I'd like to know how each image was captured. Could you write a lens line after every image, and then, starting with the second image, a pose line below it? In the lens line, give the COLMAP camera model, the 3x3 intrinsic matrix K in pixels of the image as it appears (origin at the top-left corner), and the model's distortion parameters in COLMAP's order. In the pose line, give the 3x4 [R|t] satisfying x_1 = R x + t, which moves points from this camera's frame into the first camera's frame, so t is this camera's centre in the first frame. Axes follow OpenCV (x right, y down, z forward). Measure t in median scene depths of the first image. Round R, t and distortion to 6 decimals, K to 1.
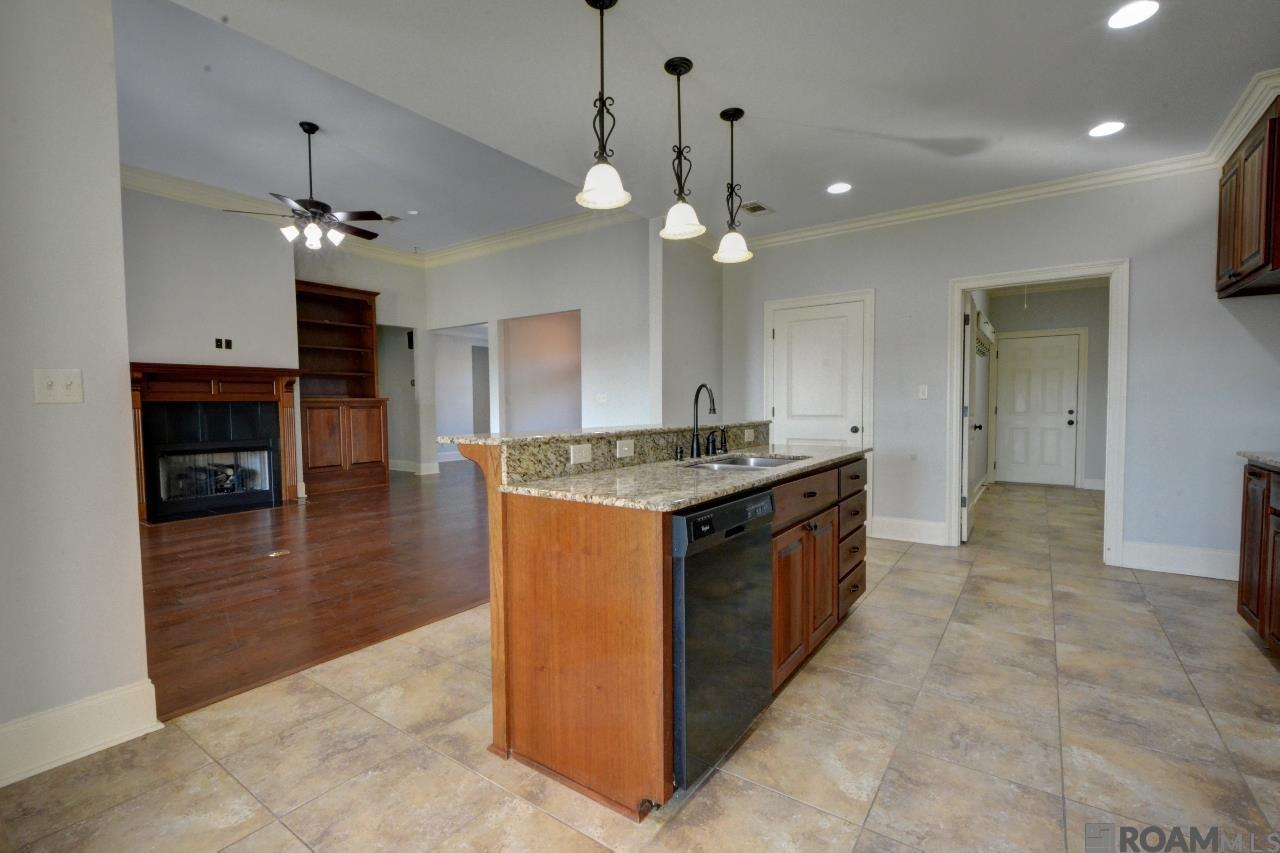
lens RADIAL K [[566.3, 0, 635.3], [0, 566.3, 430.7], [0, 0, 1]] dist [-0.000675, -0.000241]
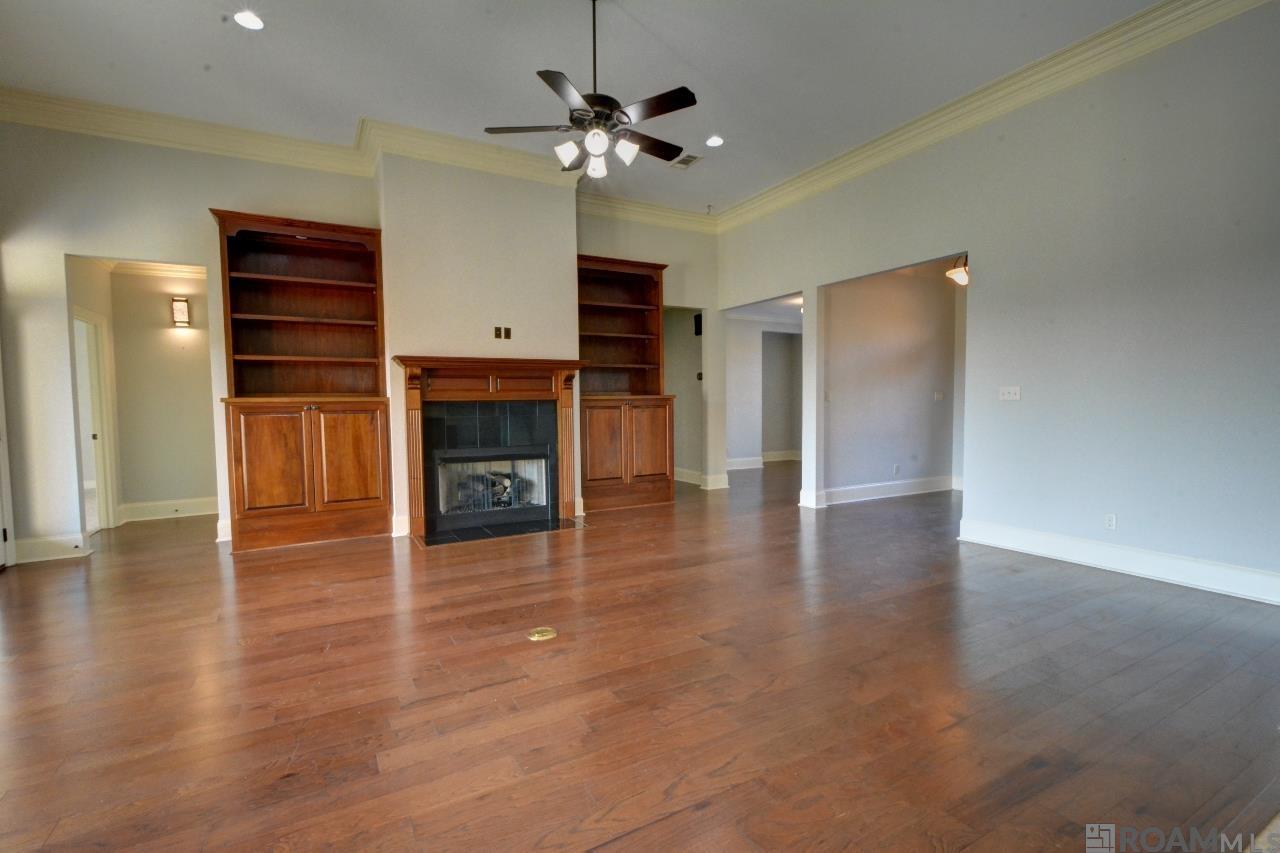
lens RADIAL K [[566.3, 0, 635.3], [0, 566.3, 430.7], [0, 0, 1]] dist [-0.000675, -0.000241]
pose [[0.902246, 0.021732, -0.430673, -0.159500], [-0.018210, 0.999759, 0.012299, -0.018279], [0.430836, -0.003254, 0.902424, 0.284834]]
